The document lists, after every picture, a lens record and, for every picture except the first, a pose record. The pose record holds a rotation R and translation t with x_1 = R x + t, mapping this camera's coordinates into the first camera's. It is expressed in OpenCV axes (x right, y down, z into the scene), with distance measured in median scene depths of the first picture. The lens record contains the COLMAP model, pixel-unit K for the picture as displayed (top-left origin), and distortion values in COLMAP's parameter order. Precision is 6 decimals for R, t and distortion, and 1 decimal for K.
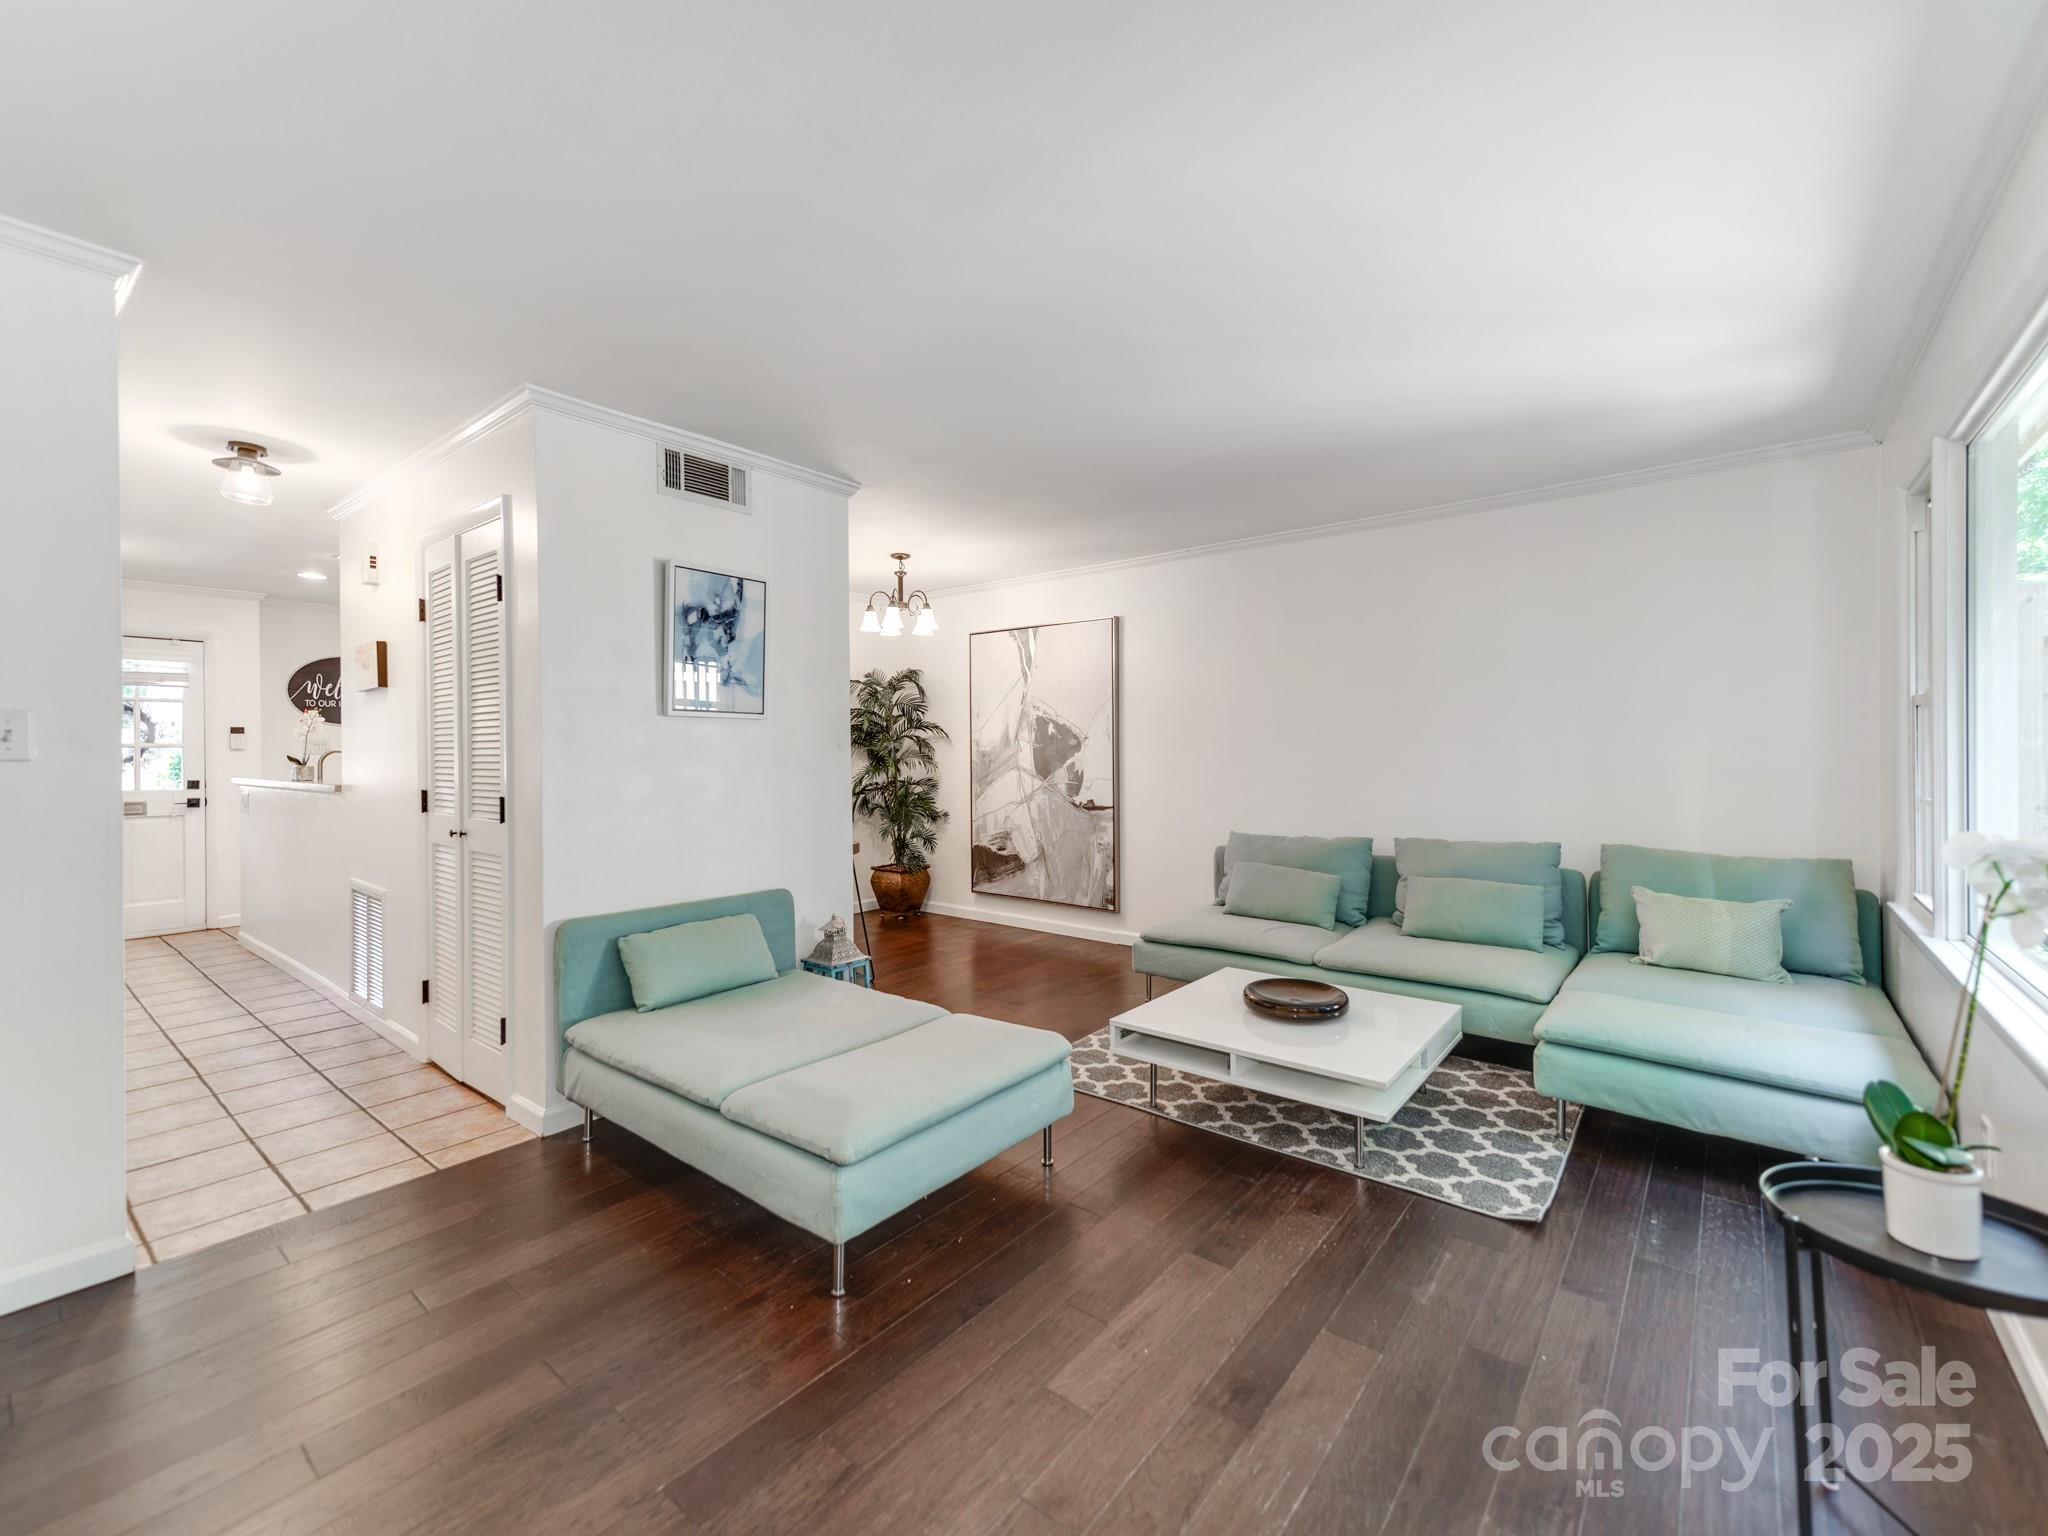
lens RADIAL K [[848.1, 0, 1024.5], [0, 848.1, 744.9], [0, 0, 1]] dist [0.020775, -0.000349]
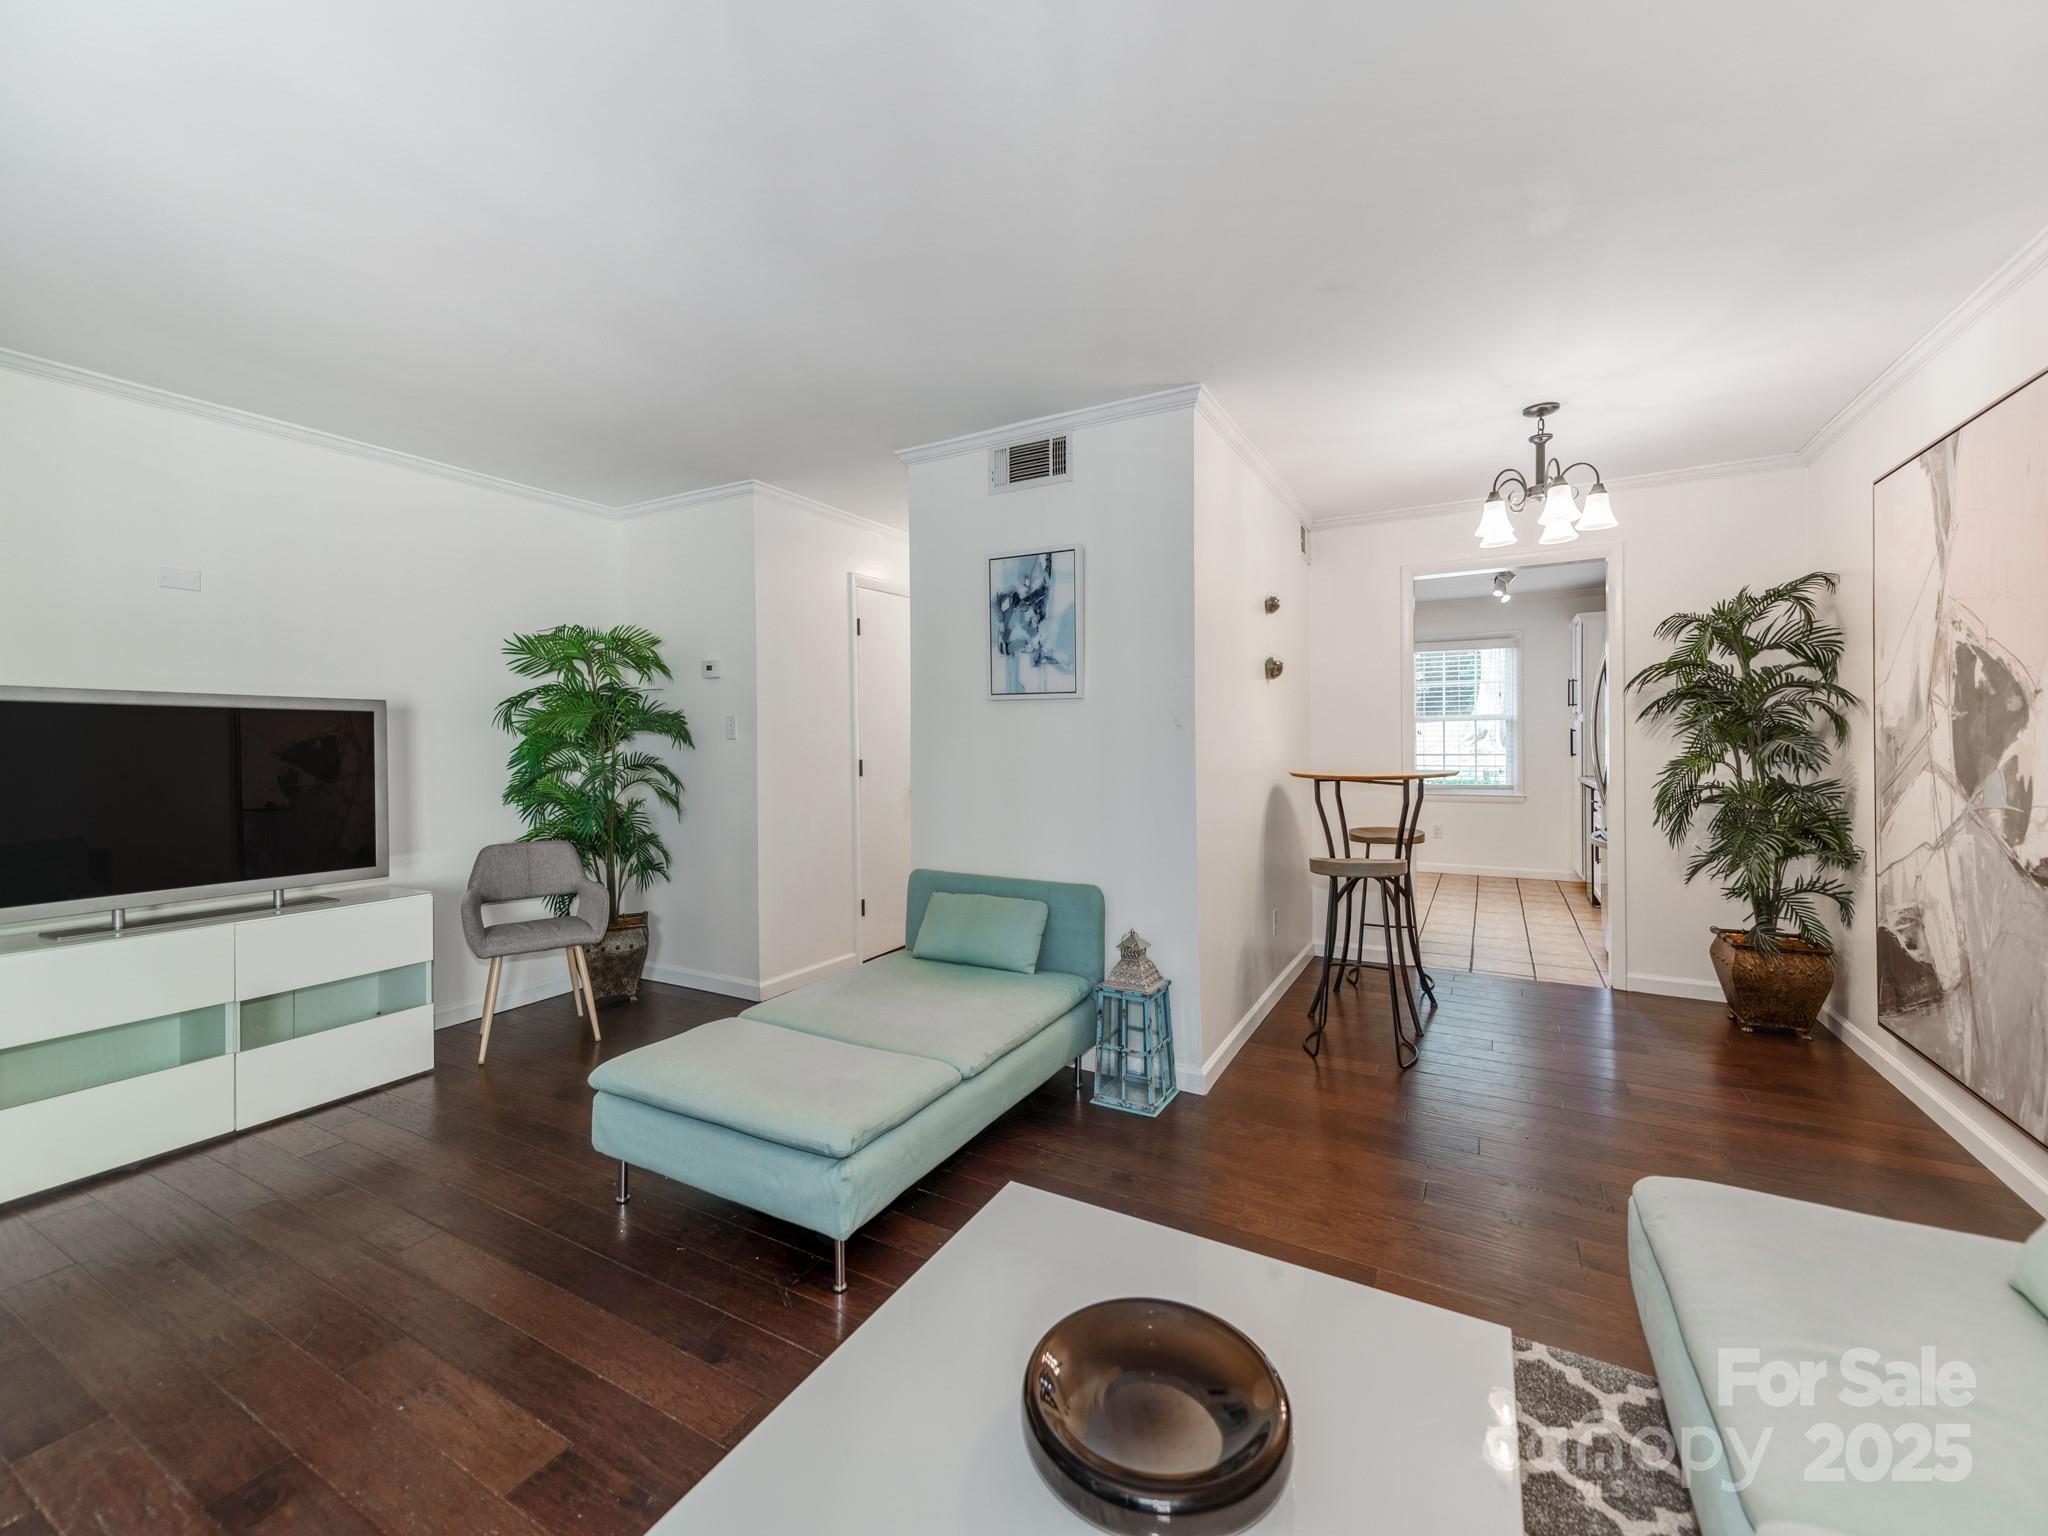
lens RADIAL K [[848.1, 0, 1019.6], [0, 848.1, 743.0], [0, 0, 1]] dist [0.020775, -0.000349]
pose [[0.170844, 0.008825, -0.985259, 0.543434], [0.011774, 0.999870, 0.010998, 0.007079], [0.985228, -0.013479, 0.170718, 0.716370]]
